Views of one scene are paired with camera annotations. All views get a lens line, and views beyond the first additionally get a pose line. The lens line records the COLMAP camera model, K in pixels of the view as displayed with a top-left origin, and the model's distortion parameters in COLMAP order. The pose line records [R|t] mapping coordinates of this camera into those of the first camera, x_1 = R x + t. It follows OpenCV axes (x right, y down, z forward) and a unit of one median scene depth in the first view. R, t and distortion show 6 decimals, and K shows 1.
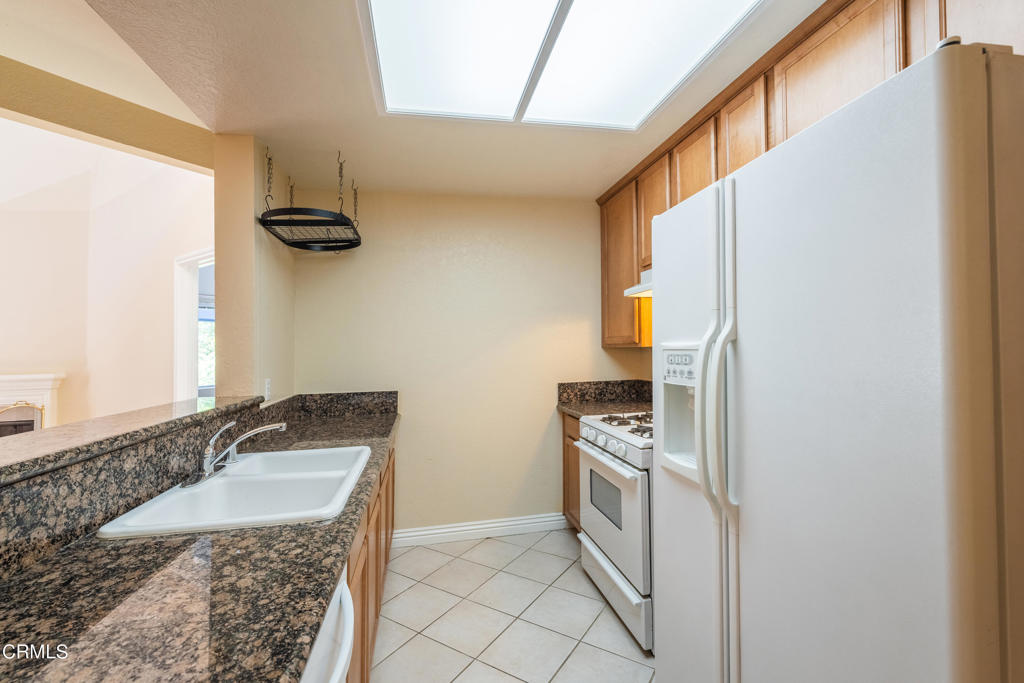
lens RADIAL K [[441.7, 0, 522.1], [0, 441.7, 345.2], [0, 0, 1]] dist [-0.001780, -0.000825]
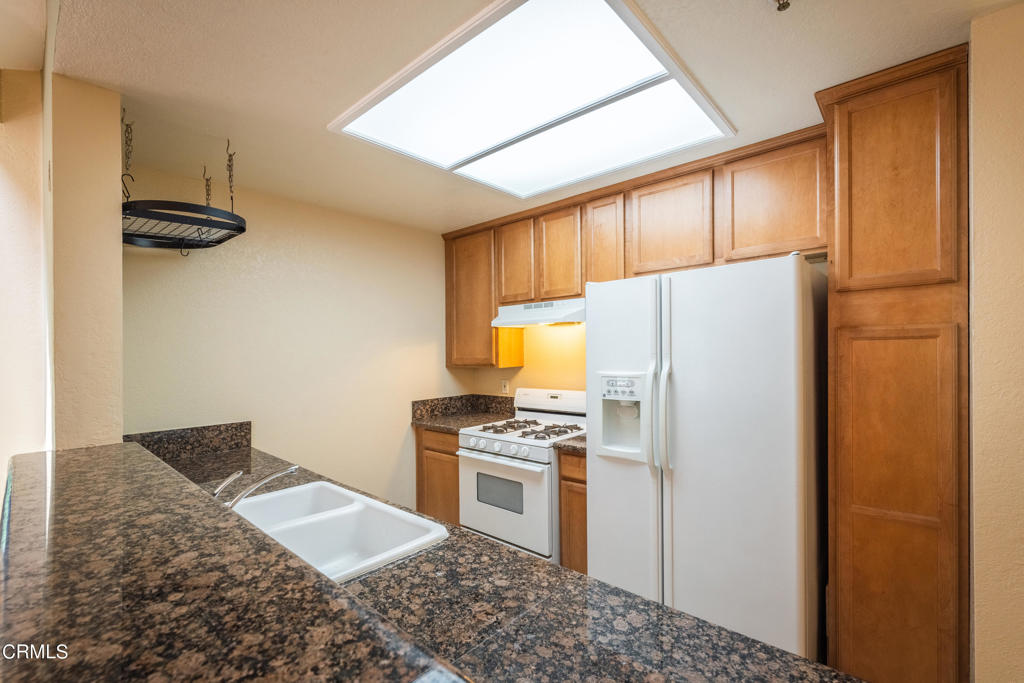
lens RADIAL K [[443.9, 0, 511.5], [0, 443.9, 362.6], [0, 0, 1]] dist [0.000786, -0.000129]
pose [[0.796772, -0.005389, 0.604255, -0.500489], [-0.006363, 0.999830, 0.017307, -0.036875], [-0.604246, -0.017635, 0.796603, 0.001870]]
